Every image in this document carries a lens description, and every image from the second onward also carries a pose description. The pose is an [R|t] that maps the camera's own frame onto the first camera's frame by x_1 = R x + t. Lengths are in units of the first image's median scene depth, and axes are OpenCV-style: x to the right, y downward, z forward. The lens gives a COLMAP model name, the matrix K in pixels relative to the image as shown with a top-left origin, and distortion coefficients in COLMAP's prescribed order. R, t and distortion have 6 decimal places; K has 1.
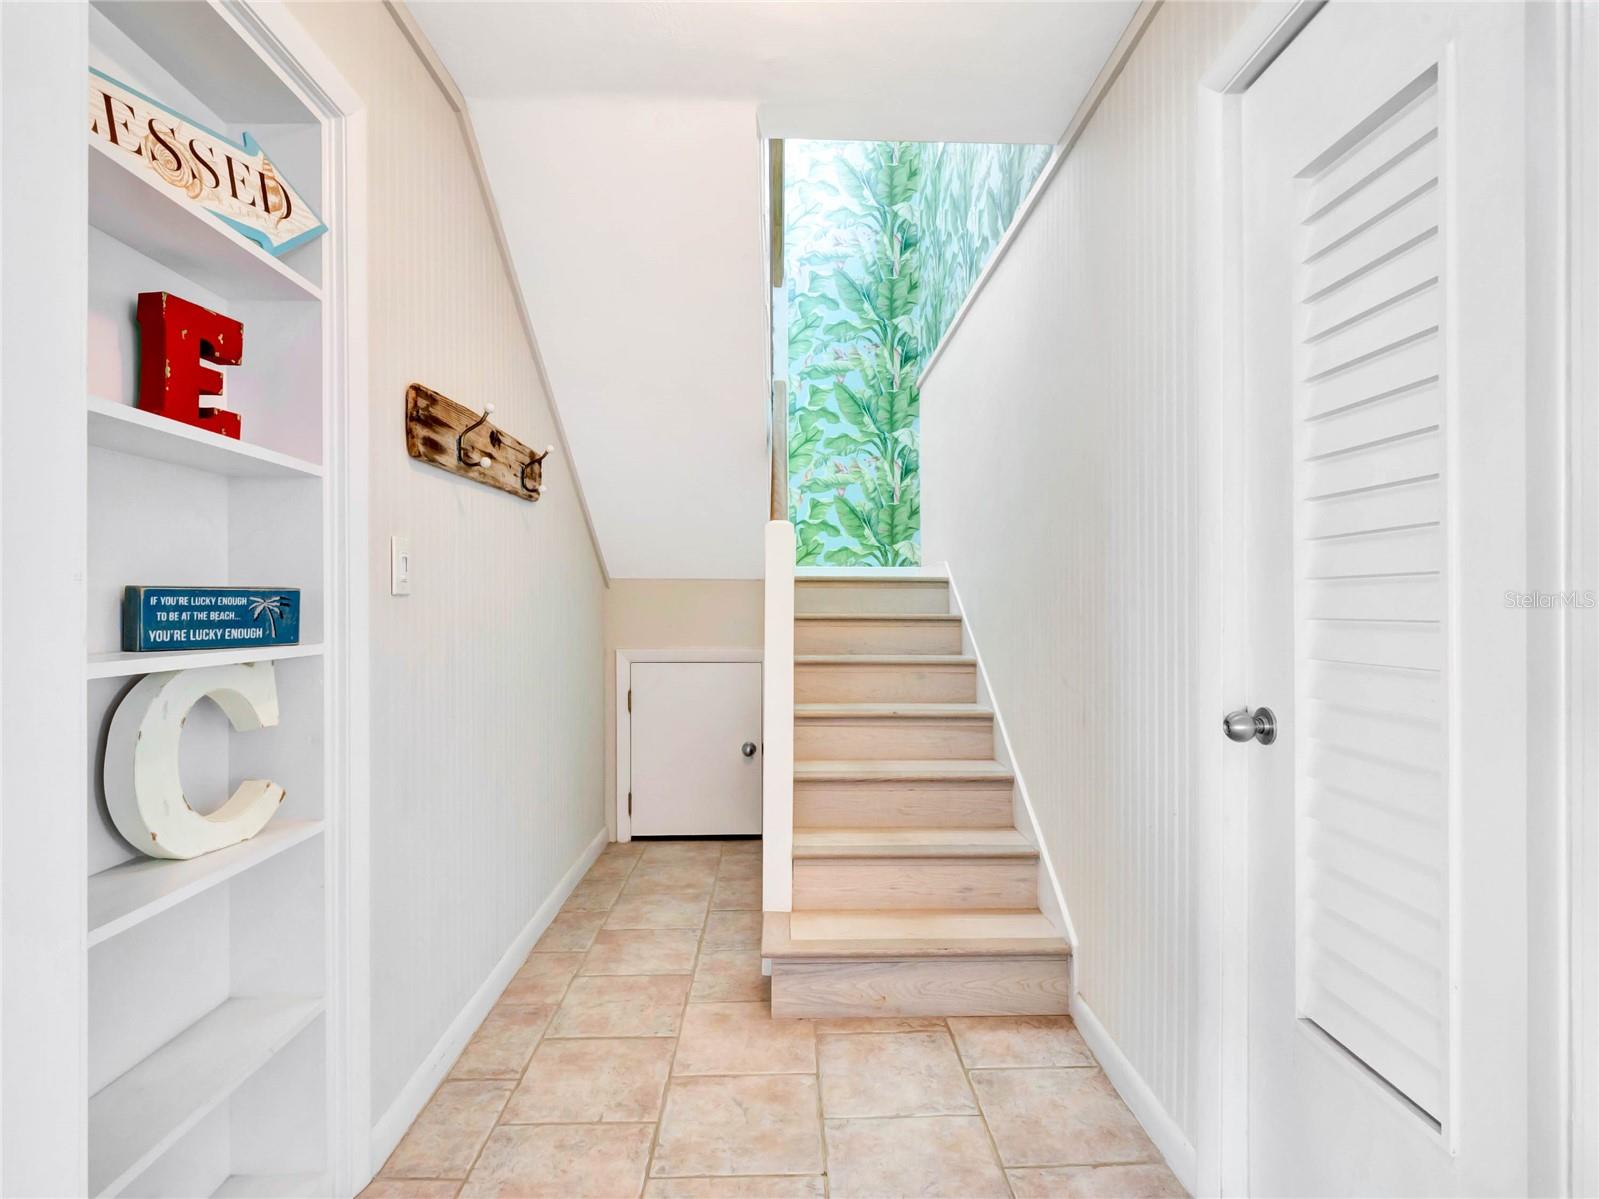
lens RADIAL K [[849.4, 0, 800.1], [0, 849.4, 601.6], [0, 0, 1]] dist [-0.003530, -0.000316]
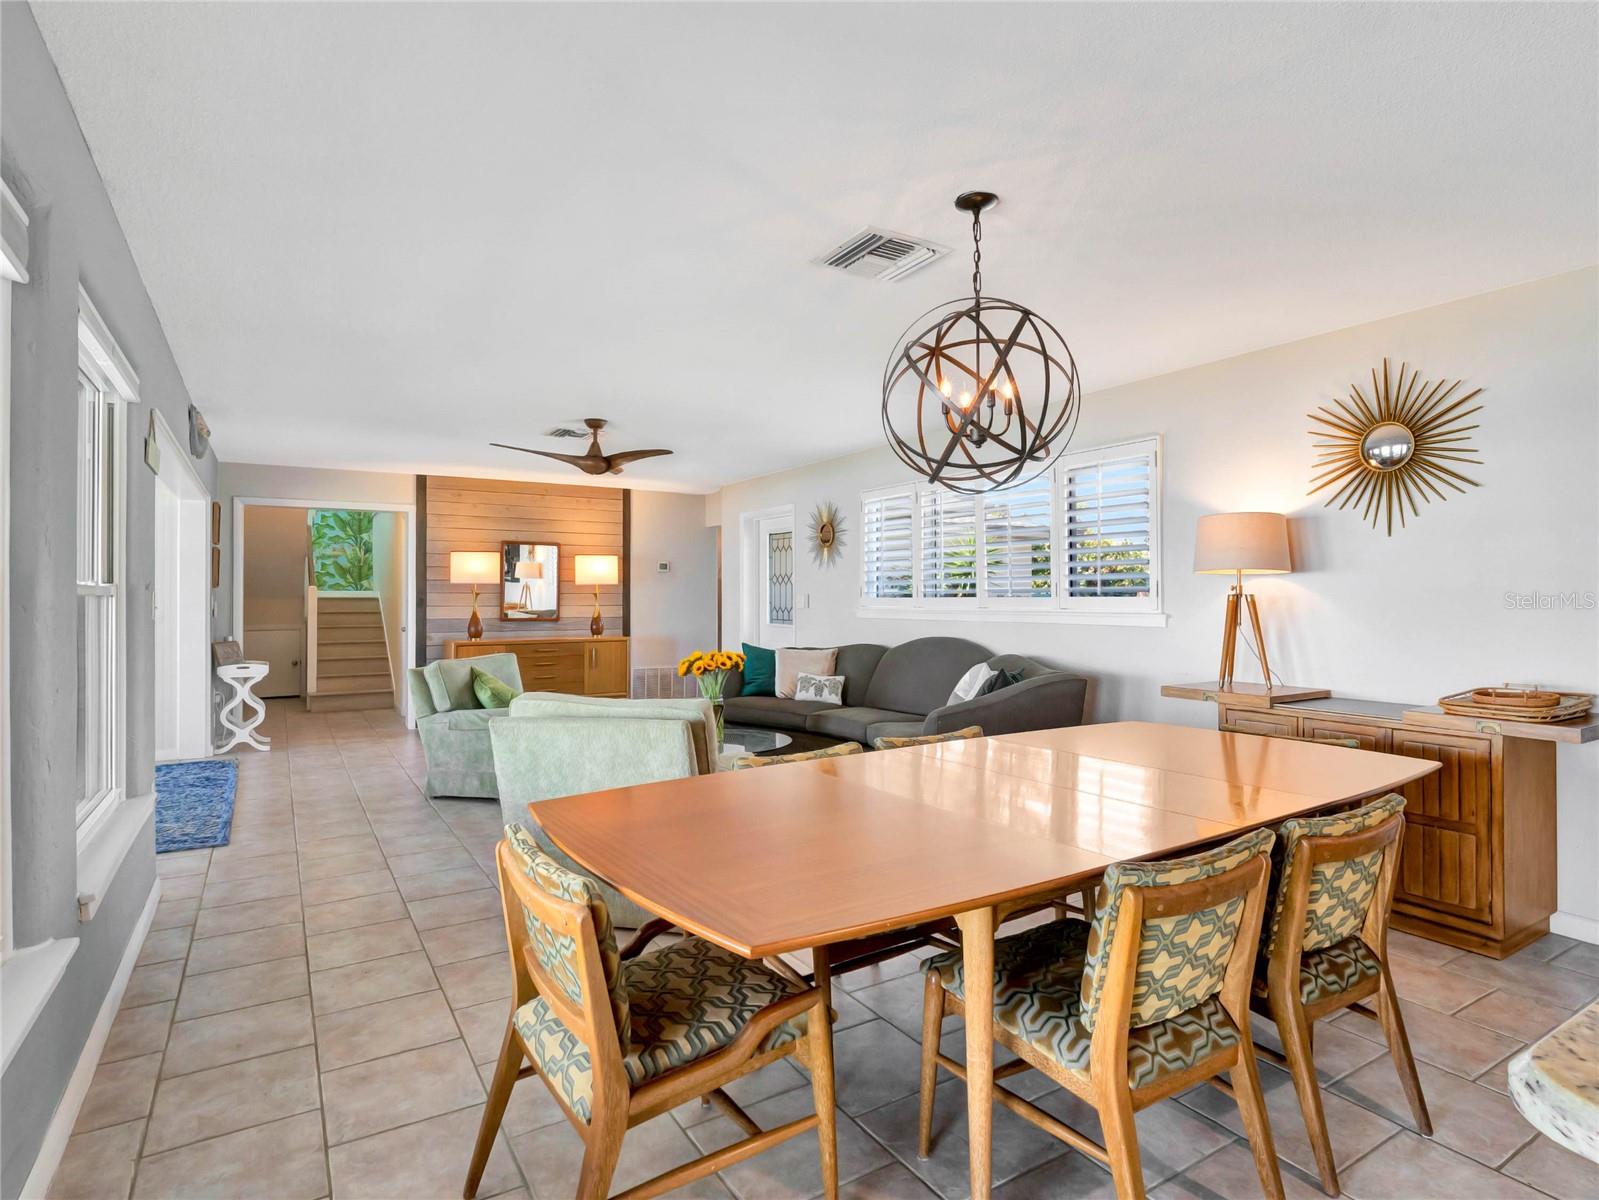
lens RADIAL K [[849.4, 0, 788.7], [0, 849.4, 595.3], [0, 0, 1]] dist [-0.003530, -0.000316]
pose [[0.861911, 0.005595, 0.507028, -0.062965], [-0.000838, 0.999953, -0.009610, -0.006831], [-0.507058, 0.007858, 0.861876, -1.690137]]
